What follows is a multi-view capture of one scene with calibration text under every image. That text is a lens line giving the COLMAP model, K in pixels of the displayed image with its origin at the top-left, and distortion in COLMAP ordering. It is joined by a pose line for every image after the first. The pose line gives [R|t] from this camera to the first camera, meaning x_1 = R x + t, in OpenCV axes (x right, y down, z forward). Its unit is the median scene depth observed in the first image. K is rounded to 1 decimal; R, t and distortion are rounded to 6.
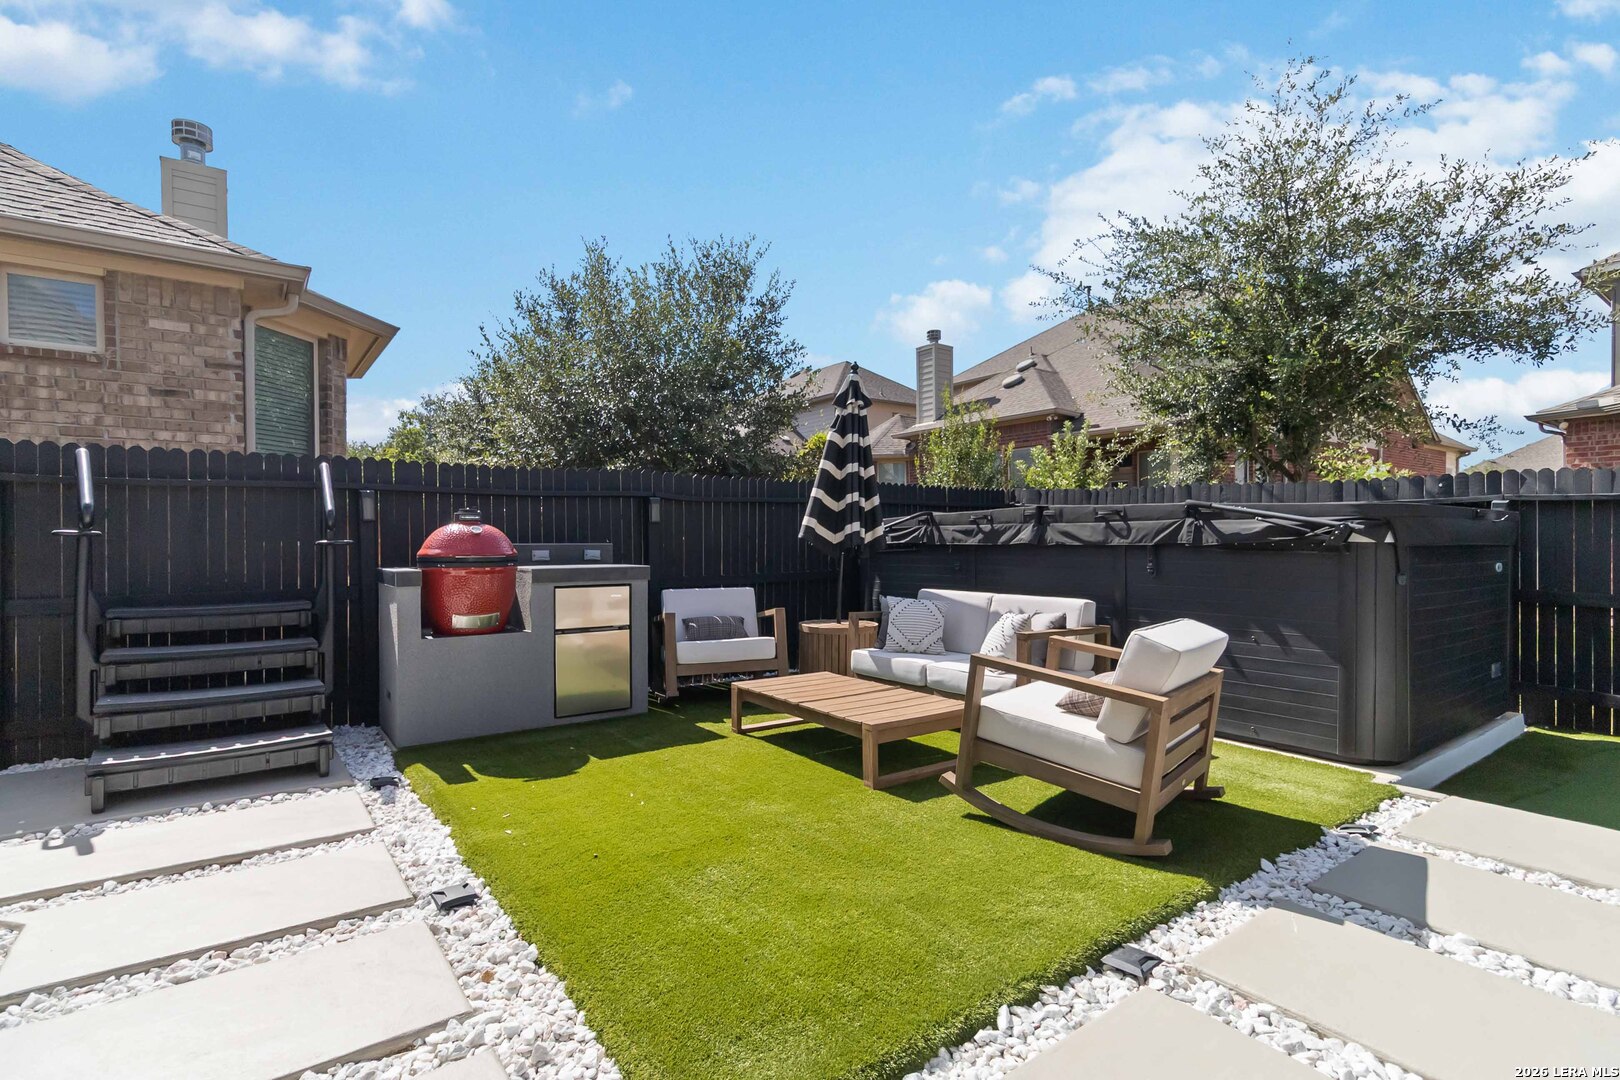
lens RADIAL K [[773.9, 0, 815.5], [0, 773.9, 540.5], [0, 0, 1]] dist [0.002451, 0.000448]
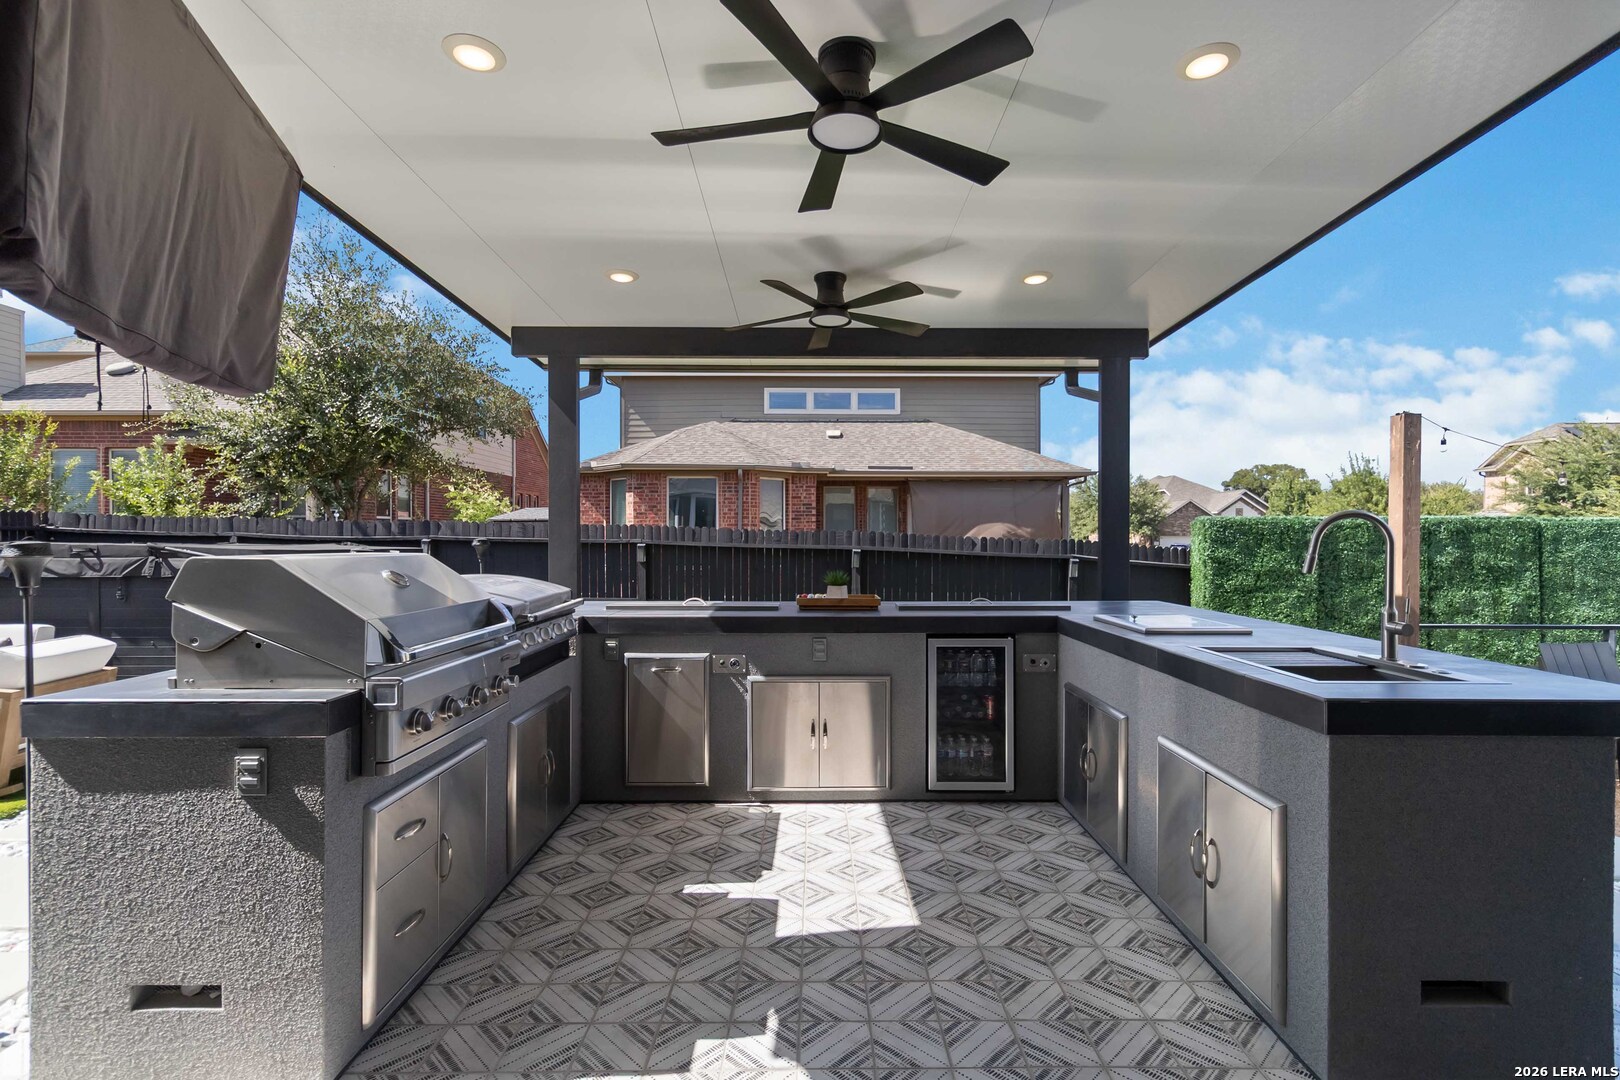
lens RADIAL K [[773.9, 0, 815.5], [0, 773.9, 540.5], [0, 0, 1]] dist [0.002451, 0.000448]
pose [[0.592797, 0.001041, 0.805352, 0.079516], [0.002195, 0.999993, -0.002909, -0.045038], [-0.805349, 0.003492, 0.592790, -0.637768]]
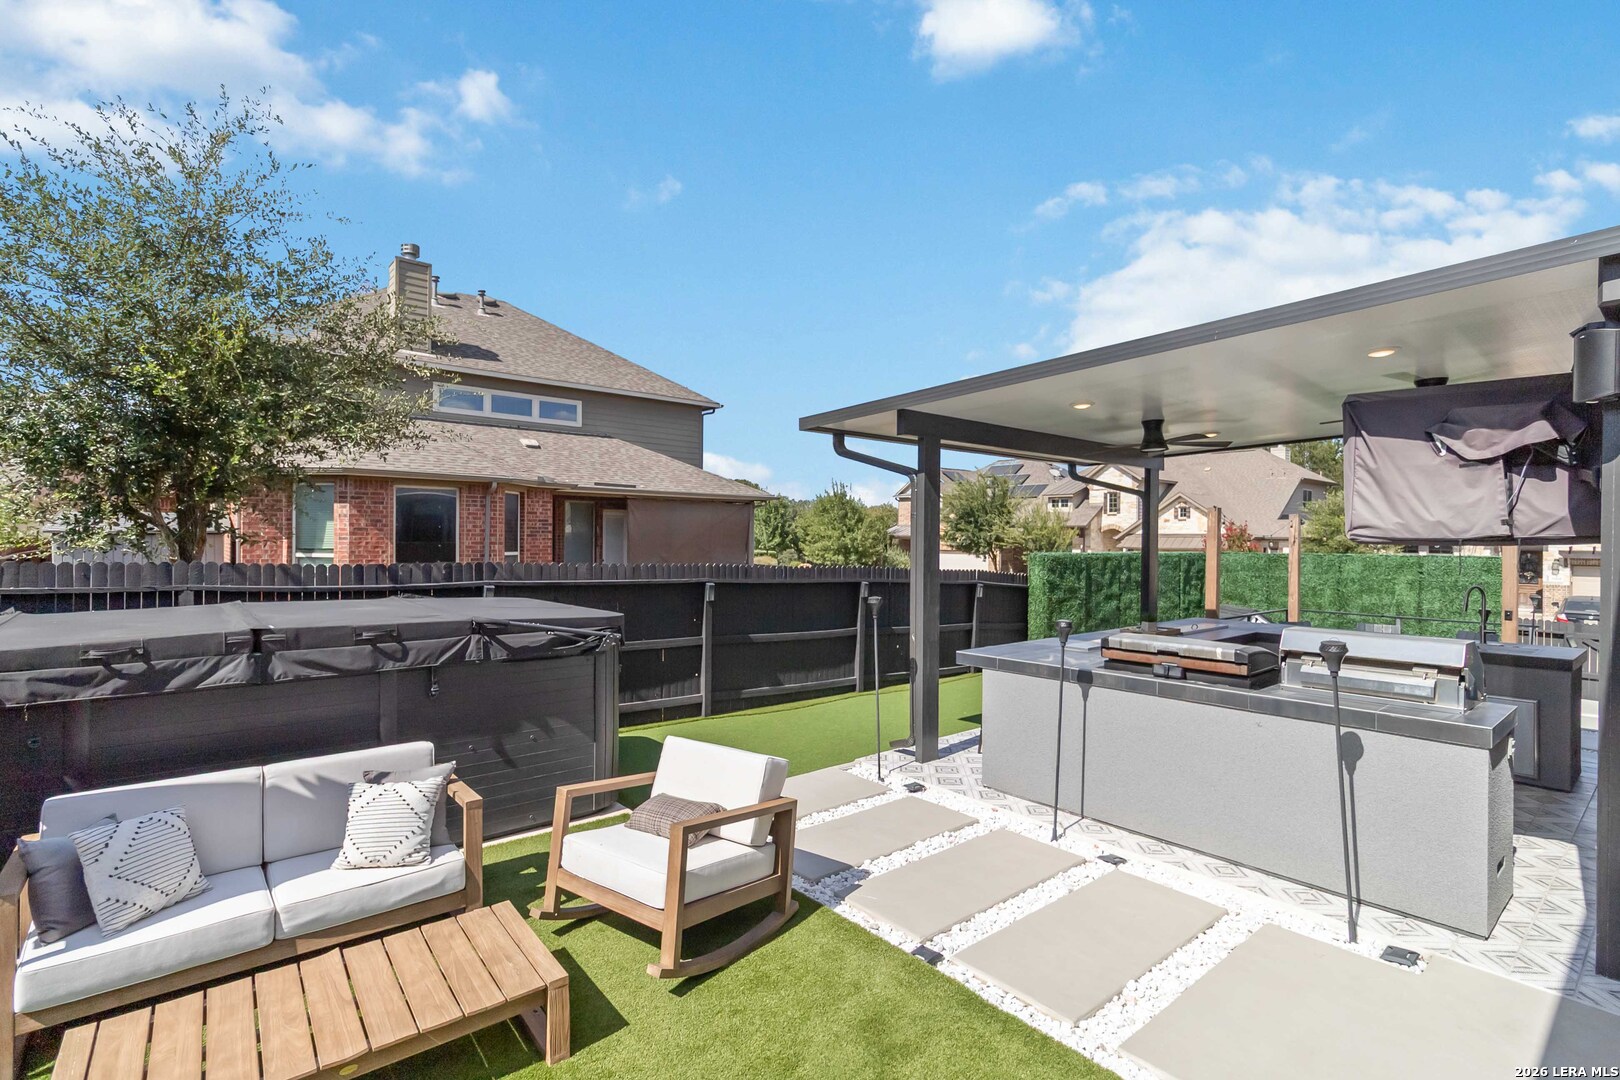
lens RADIAL K [[768.7, 0, 810.0], [0, 768.7, 540.0], [0, 0, 1]] dist [0.001192, 0.000112]
pose [[-0.058190, 0.000669, 0.998305, -0.495934], [-0.001492, 0.999999, -0.000757, -0.138271], [-0.998304, -0.001534, -0.058189, 0.565082]]
